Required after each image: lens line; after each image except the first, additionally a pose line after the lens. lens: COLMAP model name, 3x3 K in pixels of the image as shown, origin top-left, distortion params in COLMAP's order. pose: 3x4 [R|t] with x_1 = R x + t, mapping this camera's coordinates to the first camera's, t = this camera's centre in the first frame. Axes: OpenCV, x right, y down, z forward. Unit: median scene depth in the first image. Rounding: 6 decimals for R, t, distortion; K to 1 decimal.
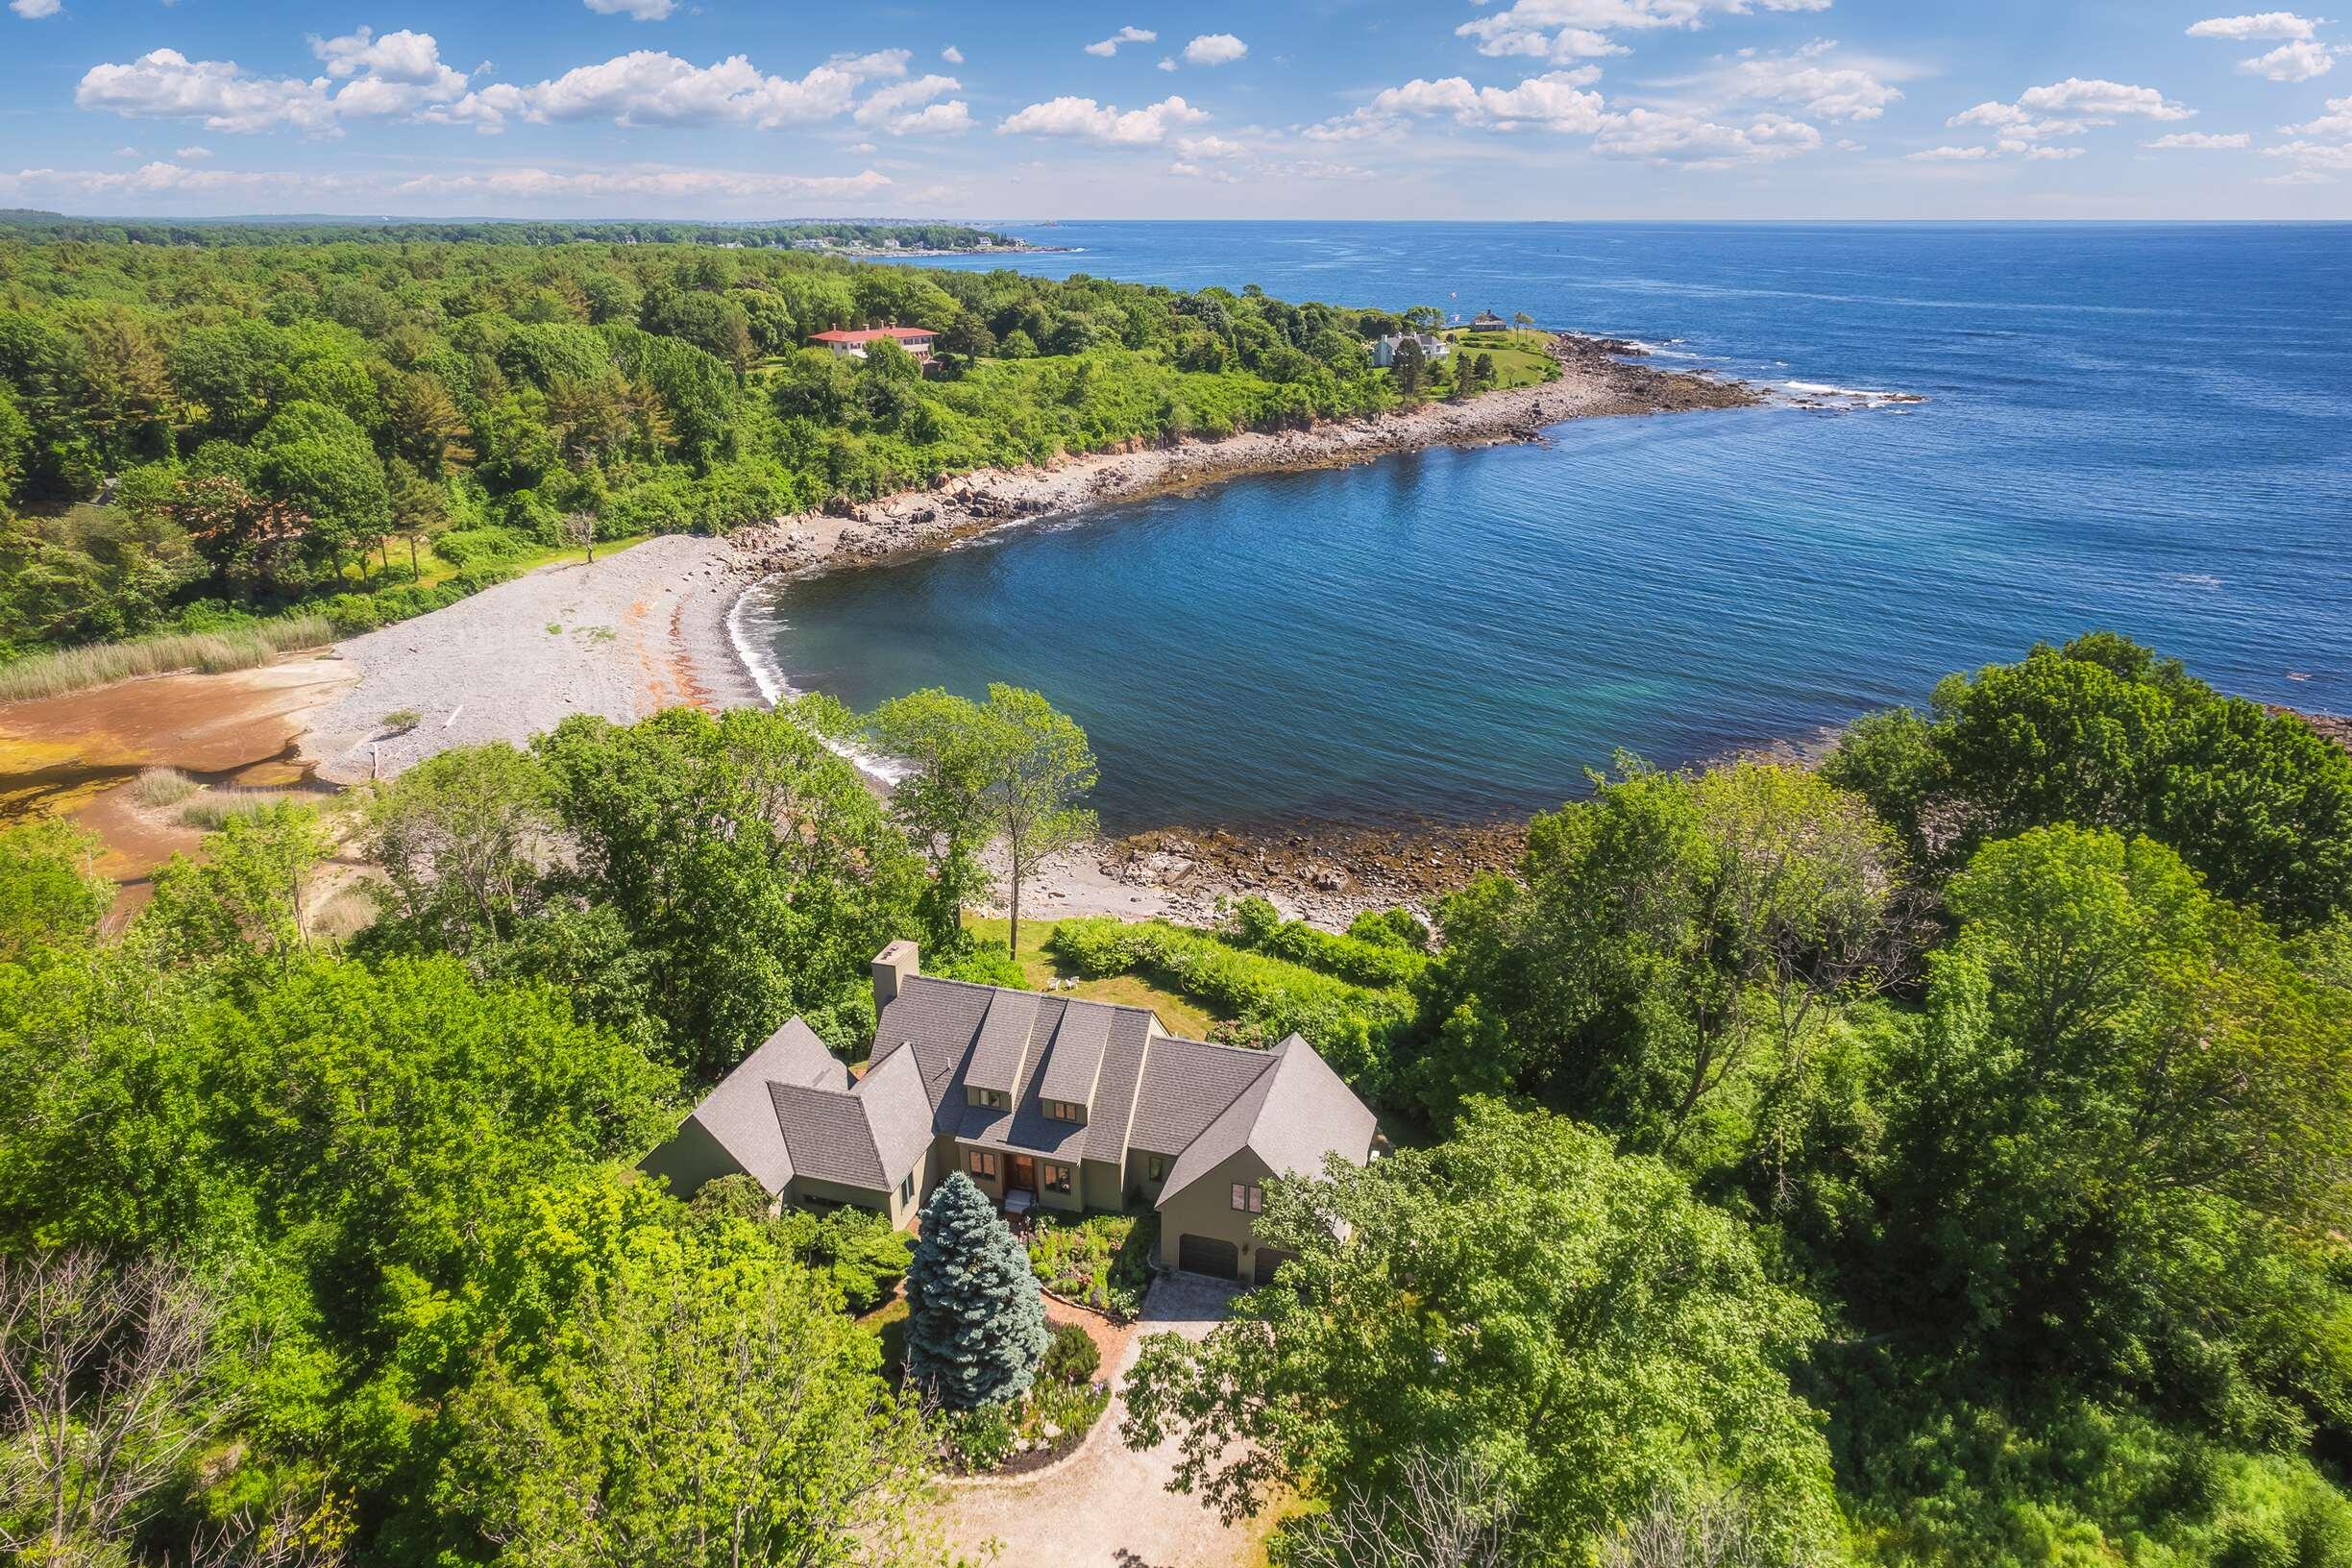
lens RADIAL K [[1439.7, 0, 1176.0], [0, 1439.7, 784.0], [0, 0, 1]] dist [-0.065281, 0.058773]
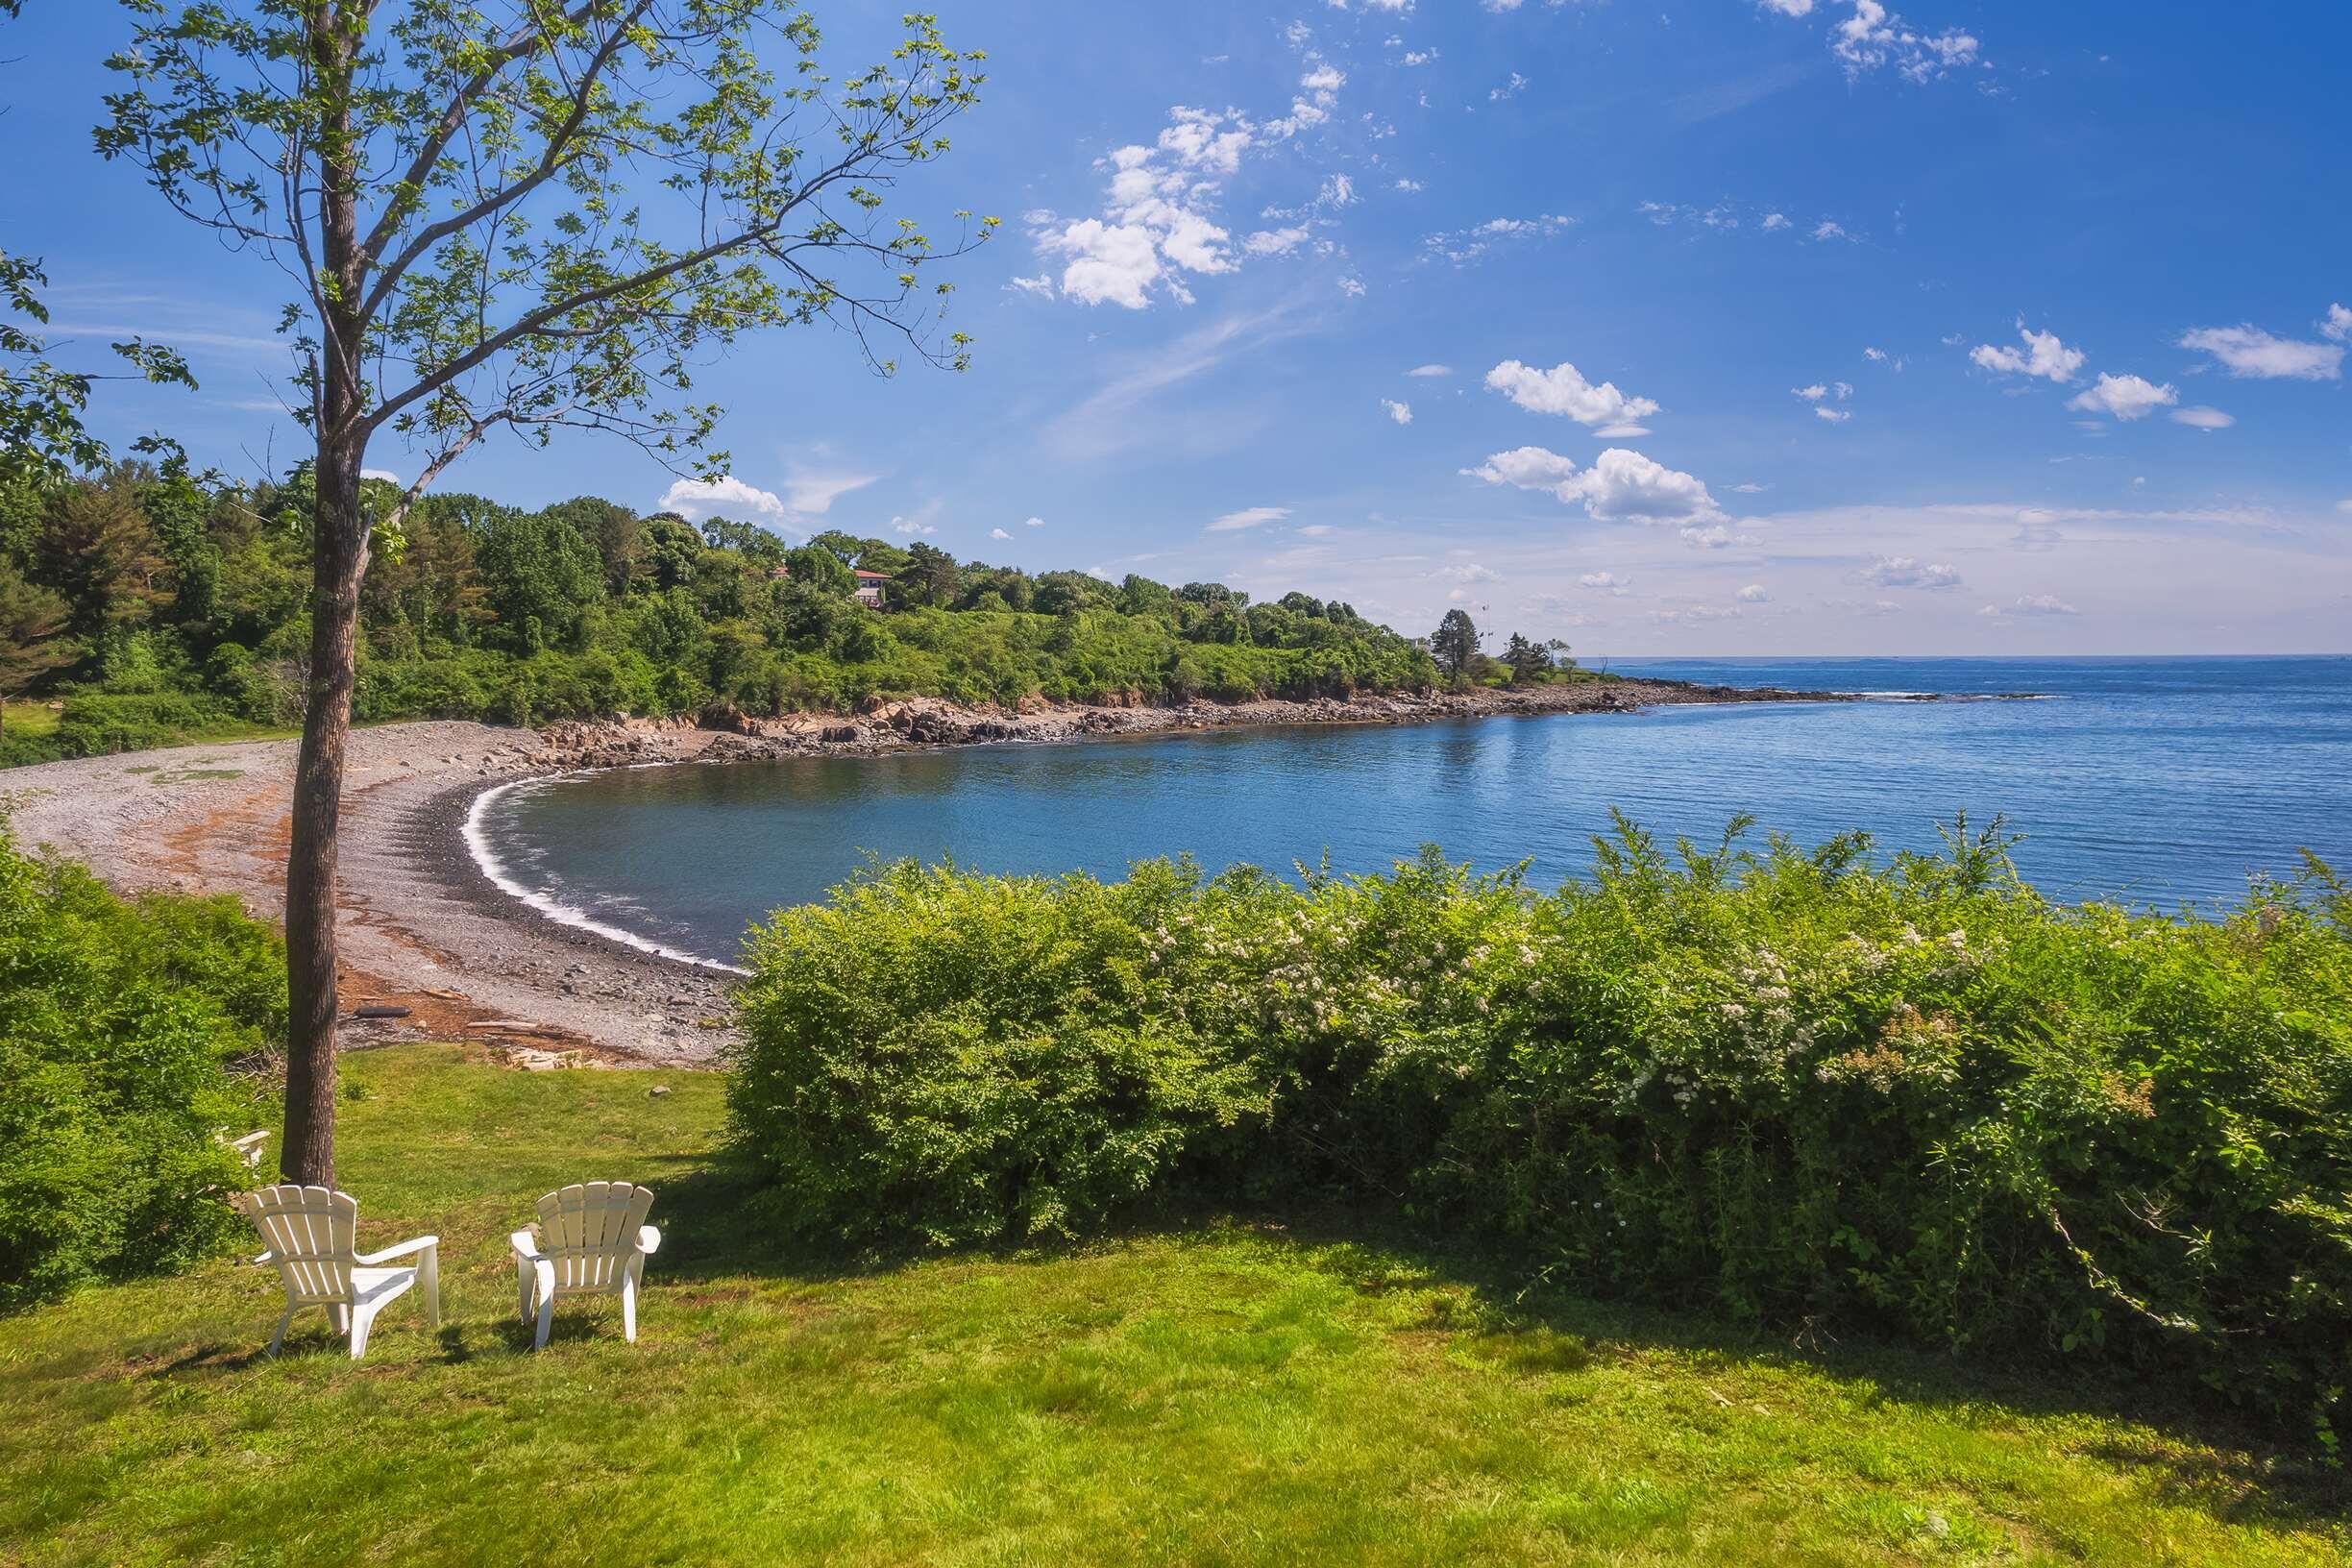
lens RADIAL K [[1439.7, 0, 1176.0], [0, 1439.7, 784.0], [0, 0, 1]] dist [-0.065281, 0.058773]
pose [[0.999970, -0.002321, 0.007358, -0.012139], [0.004368, 0.956431, -0.291926, 0.044039], [-0.006360, 0.291950, 0.956412, 0.295862]]
